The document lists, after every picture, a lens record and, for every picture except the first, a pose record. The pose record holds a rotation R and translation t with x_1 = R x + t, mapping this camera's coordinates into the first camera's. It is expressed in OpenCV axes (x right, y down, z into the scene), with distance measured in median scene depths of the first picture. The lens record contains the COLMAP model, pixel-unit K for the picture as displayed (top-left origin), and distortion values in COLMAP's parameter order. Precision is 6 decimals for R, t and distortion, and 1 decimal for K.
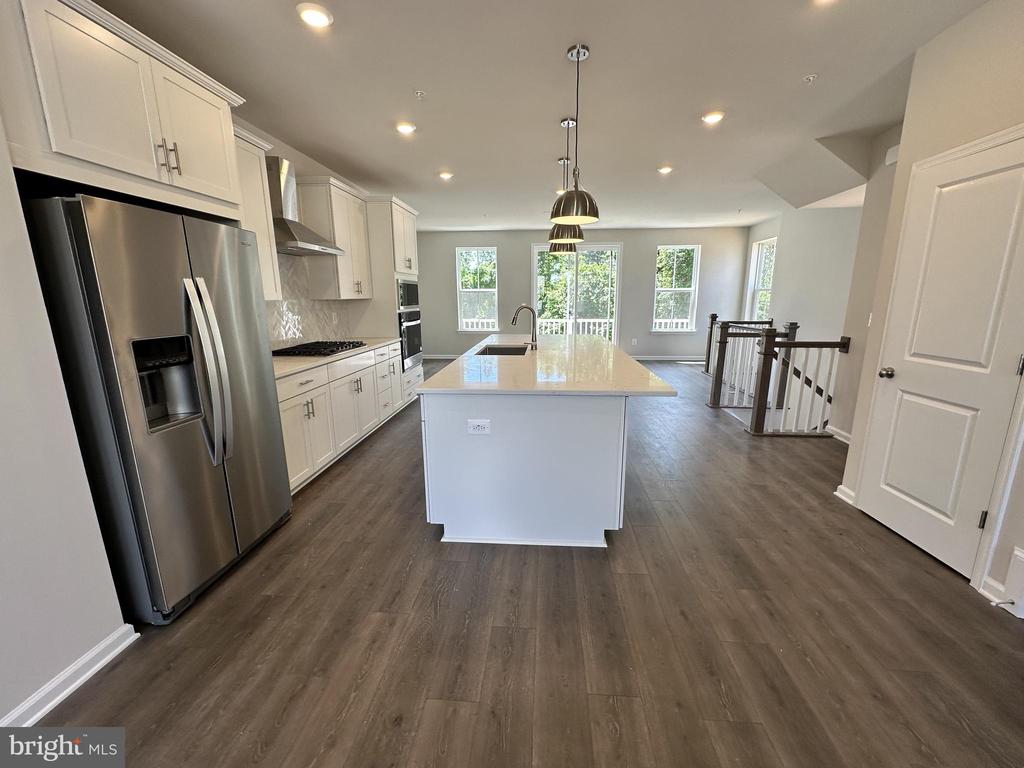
lens RADIAL K [[407.2, 0, 516.3], [0, 407.2, 380.2], [0, 0, 1]] dist [0.002501, -0.000053]
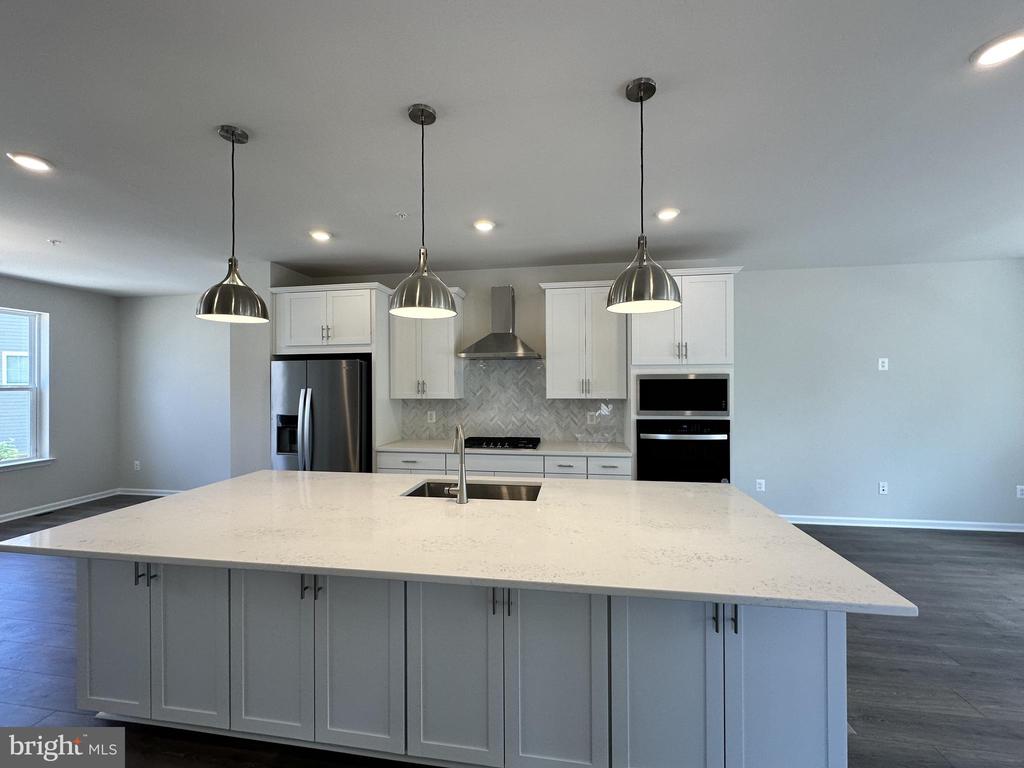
lens RADIAL K [[407.2, 0, 516.3], [0, 407.2, 380.2], [0, 0, 1]] dist [0.002501, -0.000053]
pose [[-0.066401, -0.001230, -0.997792, 0.949633], [-0.196932, 0.980345, 0.011897, -0.412638], [0.978166, 0.197288, -0.065338, 1.702085]]
